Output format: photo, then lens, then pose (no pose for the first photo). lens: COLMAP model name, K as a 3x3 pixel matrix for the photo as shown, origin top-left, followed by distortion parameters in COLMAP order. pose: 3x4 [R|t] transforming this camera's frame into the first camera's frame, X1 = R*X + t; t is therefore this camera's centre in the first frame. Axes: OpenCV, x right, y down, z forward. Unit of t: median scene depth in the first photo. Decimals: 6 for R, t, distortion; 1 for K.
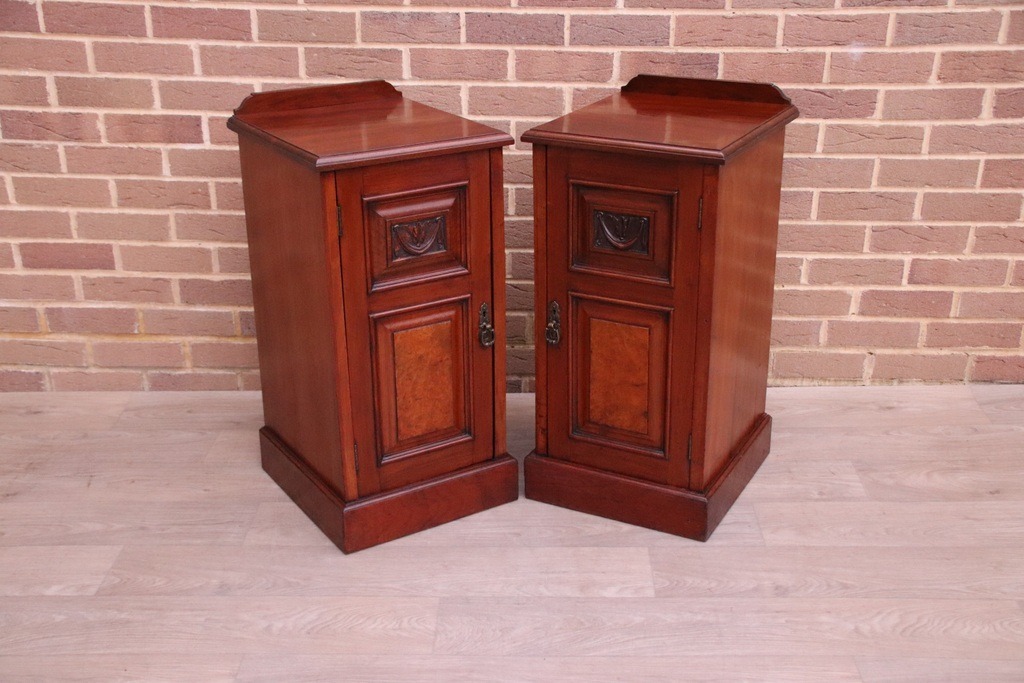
lens RADIAL K [[1195.1, 0, 510.9], [0, 1195.1, 357.0], [0, 0, 1]] dist [0.136581, 0.000000]
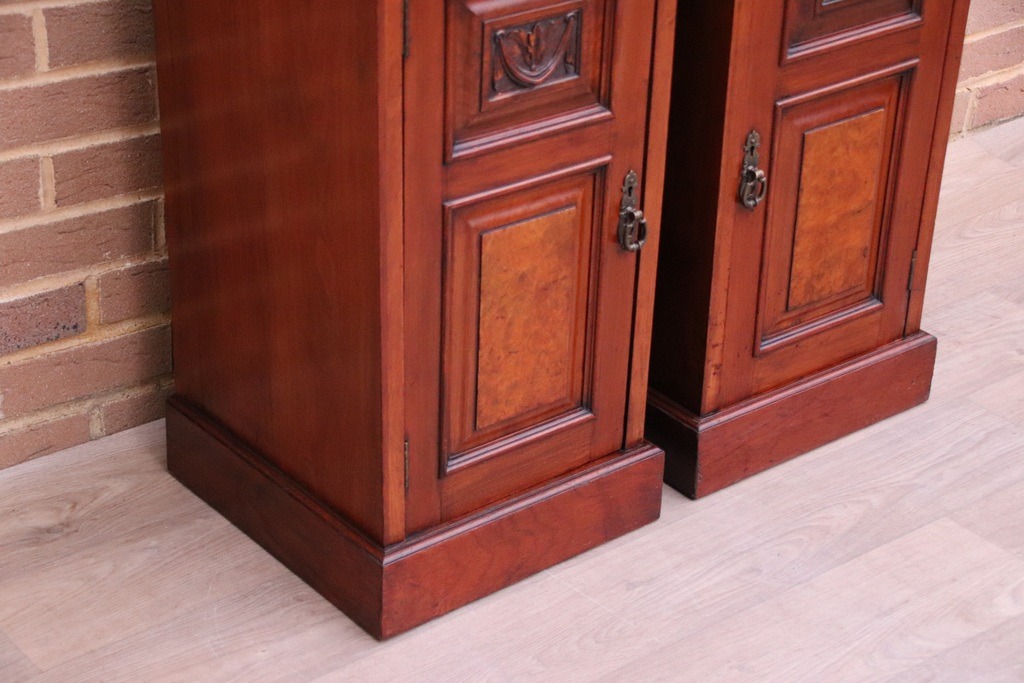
lens RADIAL K [[2011.3, 0, 510.2], [0, 2011.3, 349.8], [0, 0, 1]] dist [0.498671, 0.000000]
pose [[0.770744, -0.276752, 0.573900, -0.533826], [0.216354, 0.960899, 0.172812, -0.123756], [-0.599286, -0.009028, 0.800484, 0.279183]]
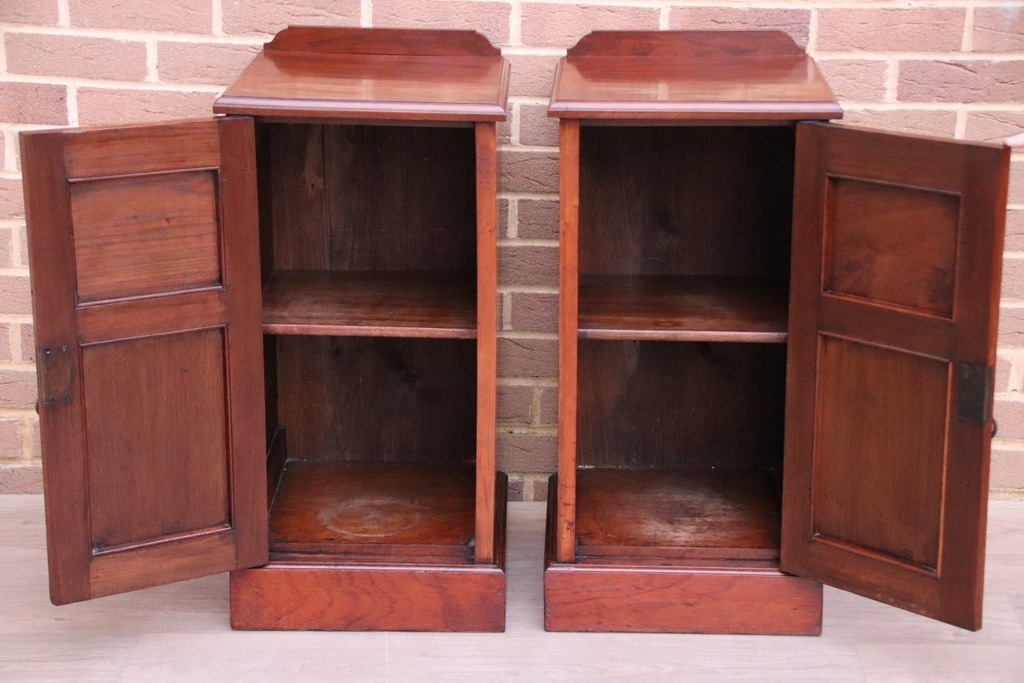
lens RADIAL K [[2126.8, 0, 511.7], [0, 2126.8, 372.7], [0, 0, 1]] dist [0.599864, 0.000000]
pose [[0.999878, 0.015577, 0.000693, 0.000589], [-0.015421, 0.994475, -0.103836, 0.092999], [-0.002306, 0.103813, 0.994594, -0.239946]]
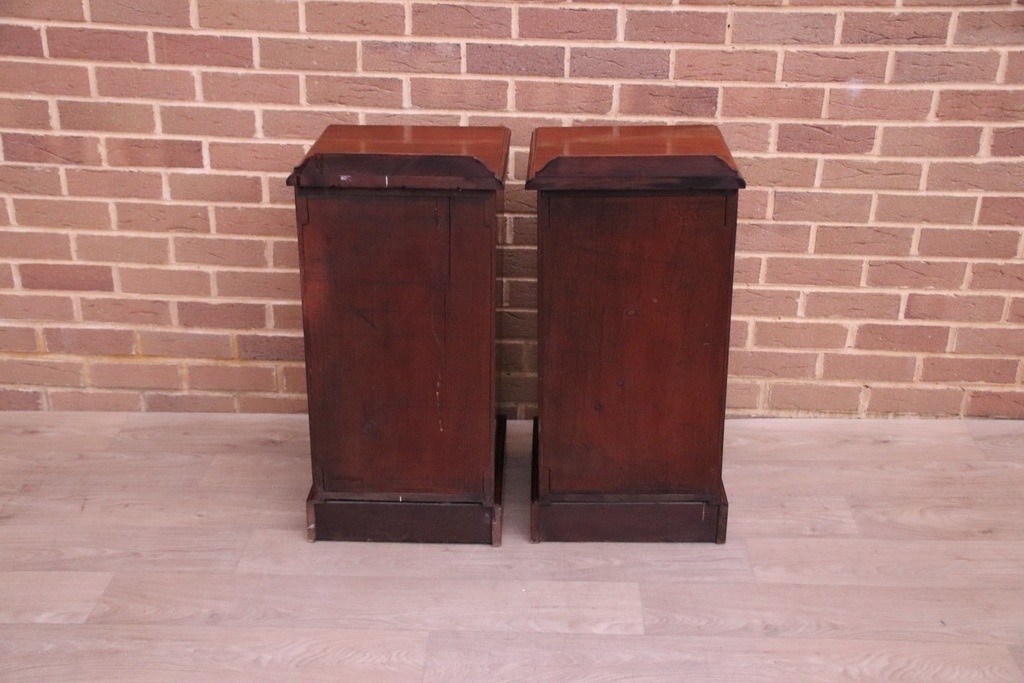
lens RADIAL K [[1195.1, 0, 509.9], [0, 1195.1, 357.7], [0, 0, 1]] dist [0.136581, 0.000000]
pose [[0.999864, 0.015920, -0.004379, 0.007117], [-0.015930, 0.999870, -0.002317, -0.021667], [0.004341, 0.002386, 0.999988, -0.001904]]
